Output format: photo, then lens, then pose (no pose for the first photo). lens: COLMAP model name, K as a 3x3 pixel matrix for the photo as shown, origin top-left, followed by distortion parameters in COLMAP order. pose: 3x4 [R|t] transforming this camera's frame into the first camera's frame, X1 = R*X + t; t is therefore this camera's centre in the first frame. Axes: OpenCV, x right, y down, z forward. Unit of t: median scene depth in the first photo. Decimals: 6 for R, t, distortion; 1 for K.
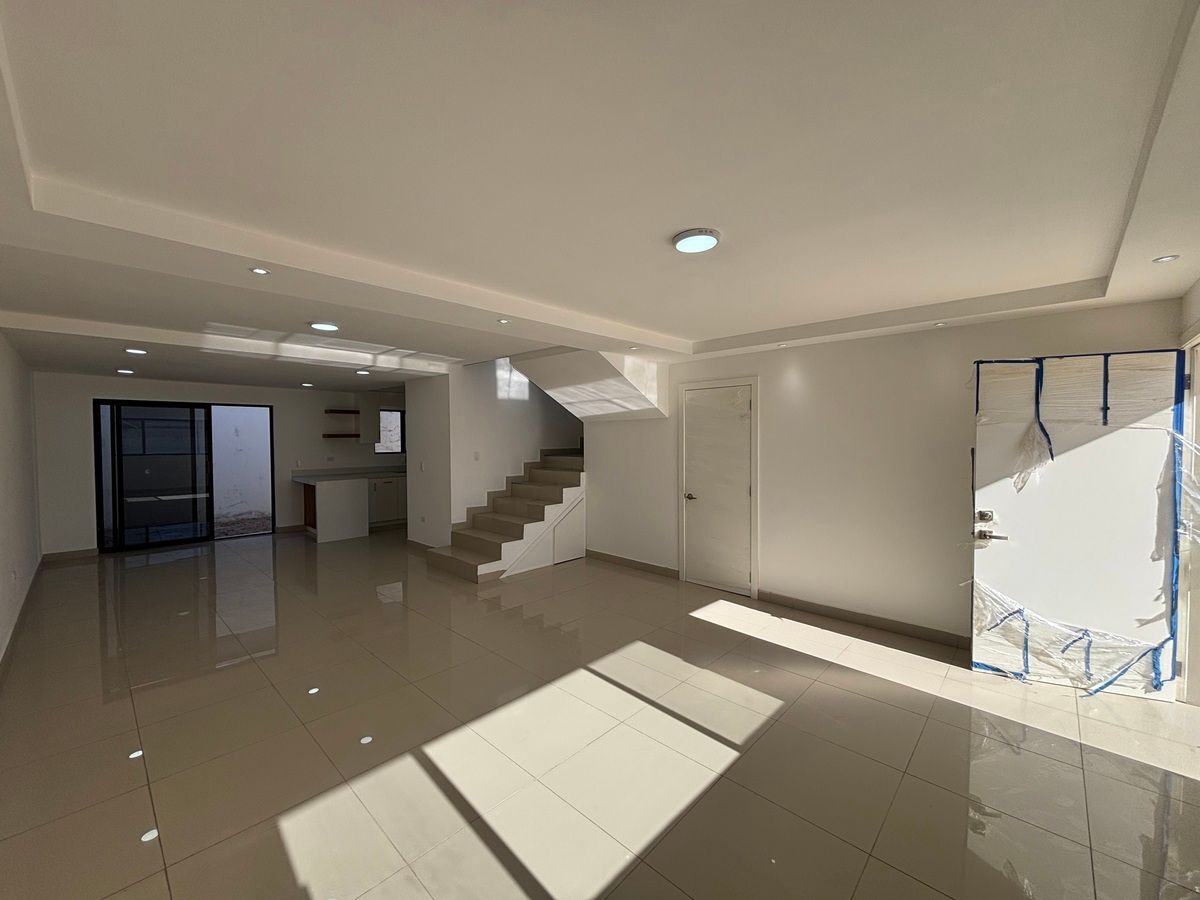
lens RADIAL K [[484.8, 0, 592.4], [0, 484.8, 453.0], [0, 0, 1]] dist [0.004126, -0.001233]
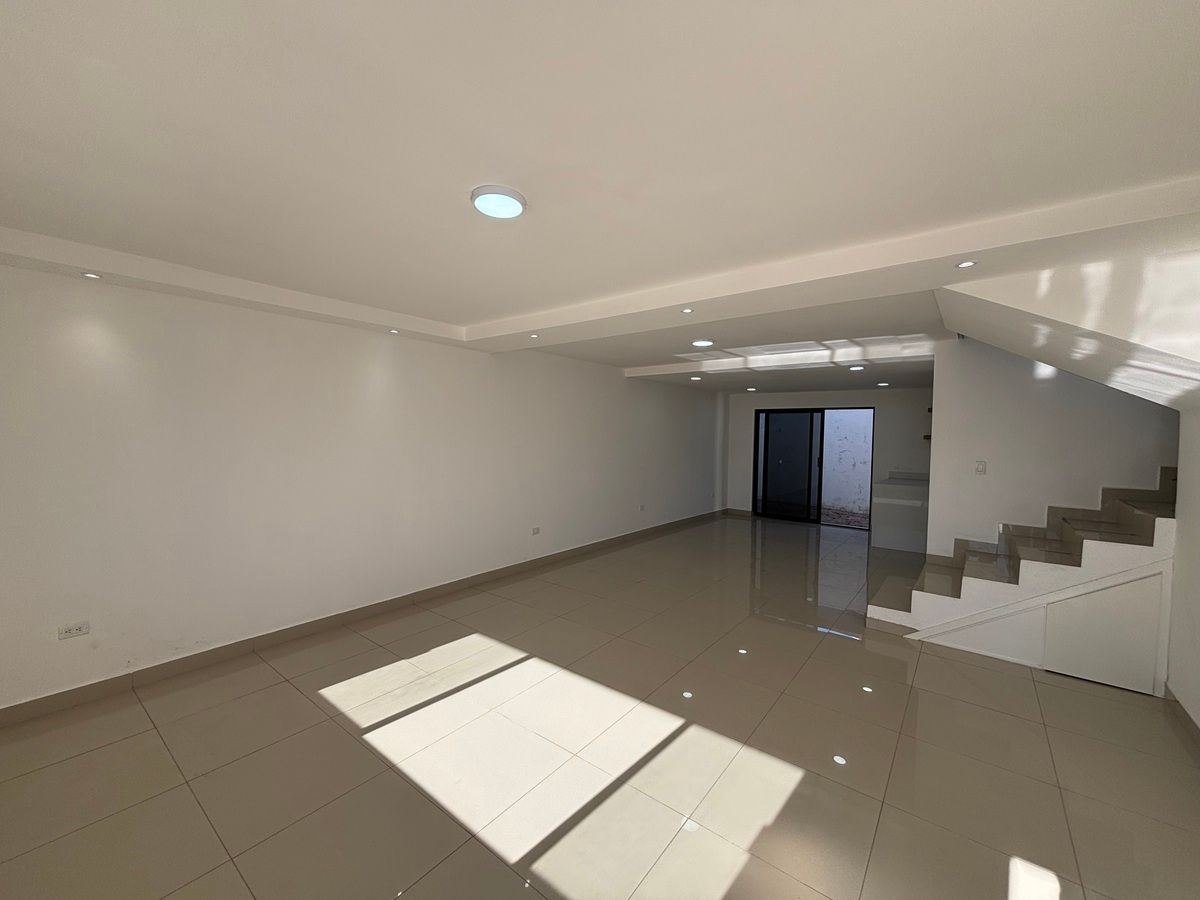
lens RADIAL K [[484.8, 0, 593.2], [0, 484.8, 444.3], [0, 0, 1]] dist [0.004126, -0.001233]
pose [[0.083402, 0.026425, -0.996166, 0.390569], [-0.052097, 0.998397, 0.022122, -0.012555], [0.995153, 0.050052, 0.084645, 0.391255]]
